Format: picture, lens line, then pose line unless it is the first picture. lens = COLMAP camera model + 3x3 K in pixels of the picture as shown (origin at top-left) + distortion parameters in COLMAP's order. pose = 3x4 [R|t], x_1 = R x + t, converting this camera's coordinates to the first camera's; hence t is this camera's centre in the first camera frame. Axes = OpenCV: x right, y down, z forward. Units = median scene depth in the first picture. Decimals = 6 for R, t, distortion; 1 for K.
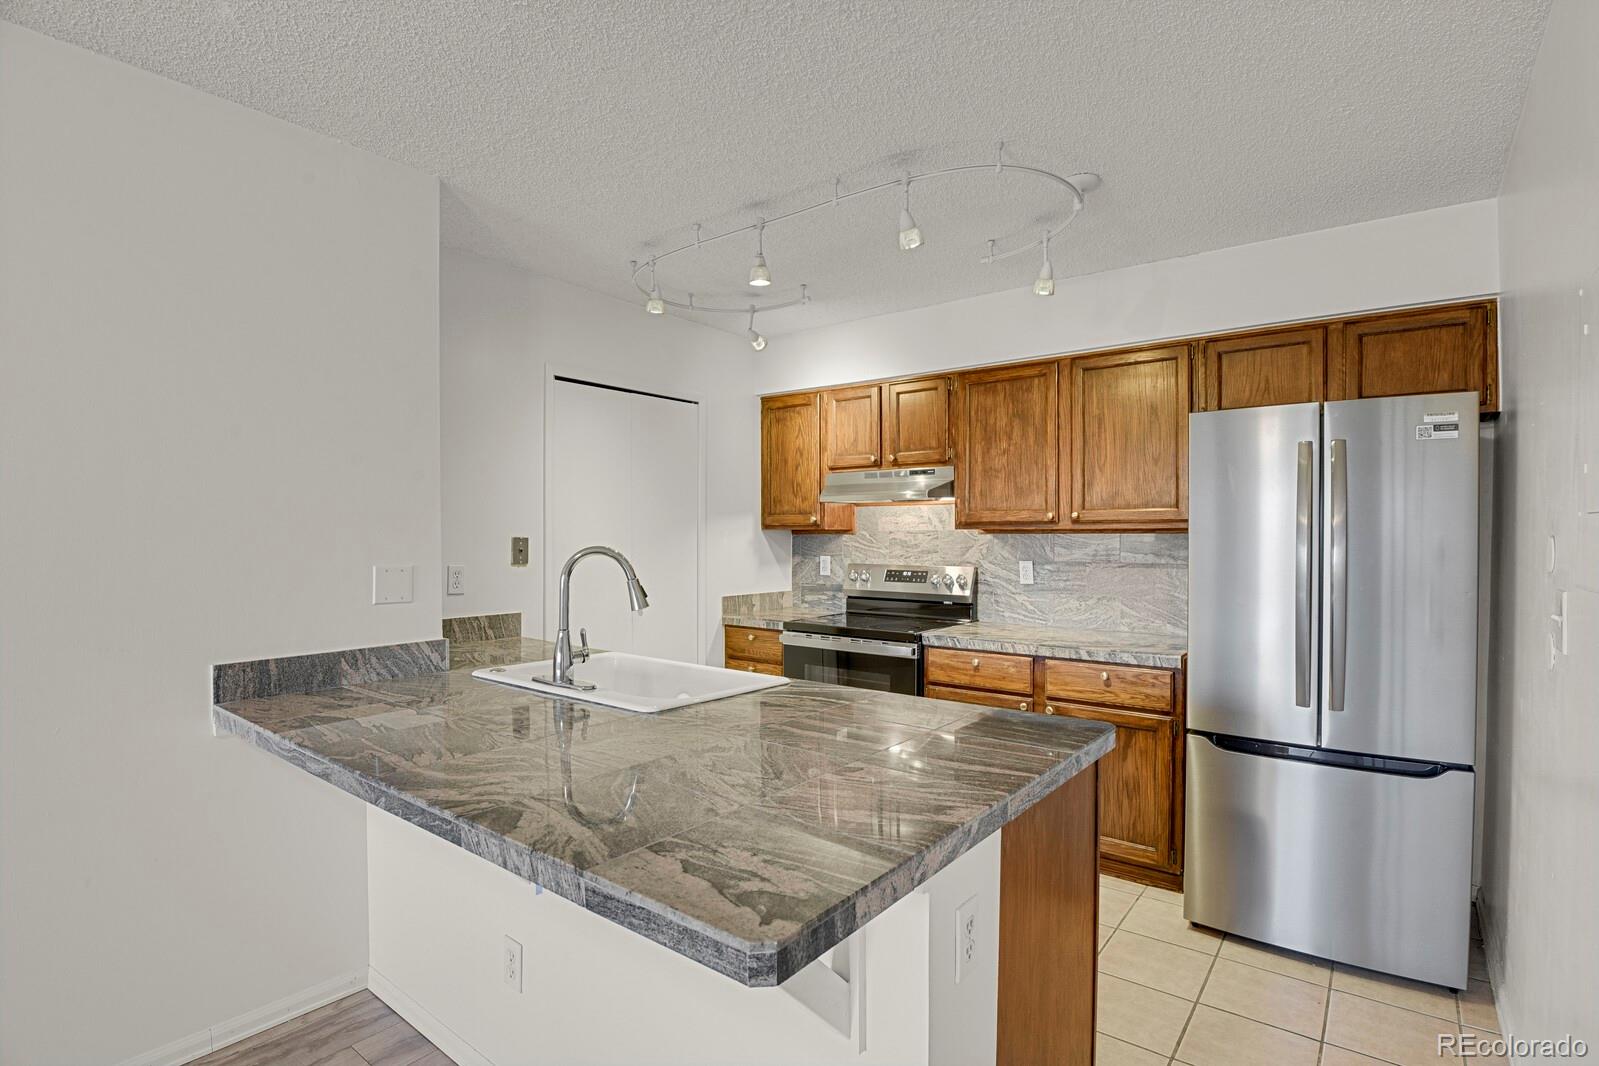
lens RADIAL K [[780.2, 0, 808.2], [0, 780.2, 539.6], [0, 0, 1]] dist [-0.025312, -0.001871]
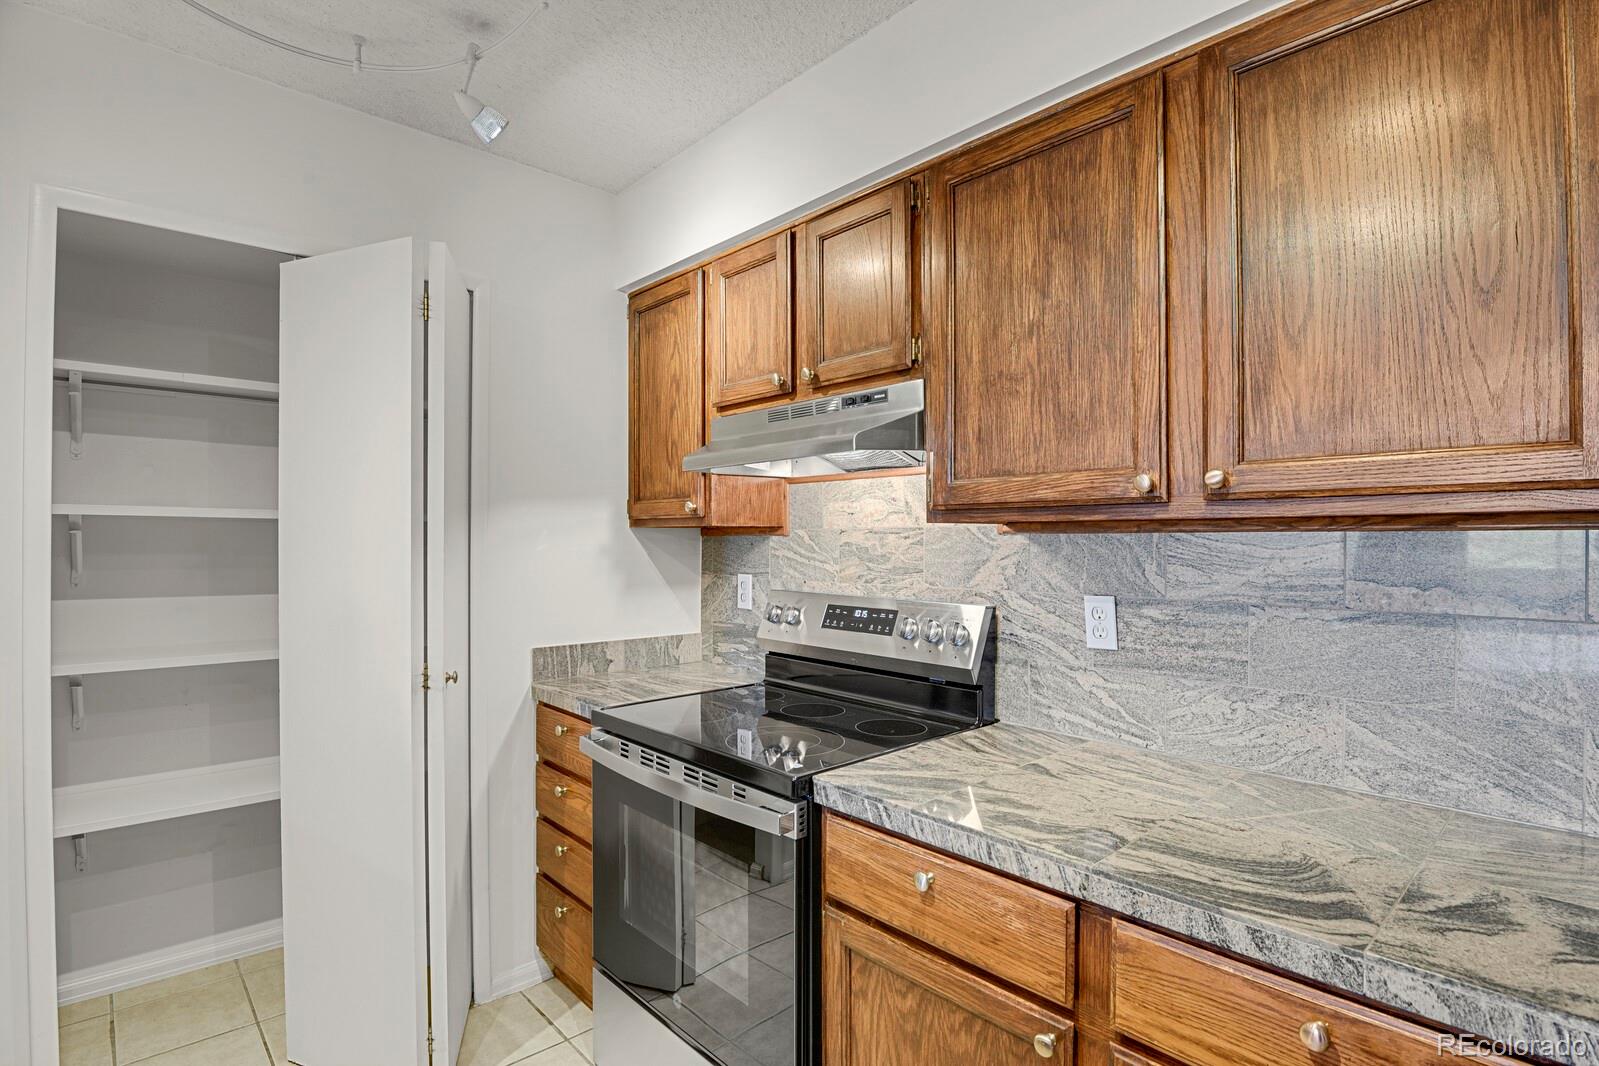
lens RADIAL K [[780.2, 0, 809.6], [0, 780.2, 539.5], [0, 0, 1]] dist [-0.025312, -0.001871]
pose [[0.984884, 0.001406, -0.173209, 0.199120], [-0.002573, 0.999975, -0.006514, -0.000623], [0.173195, 0.006861, 0.984864, 0.555720]]
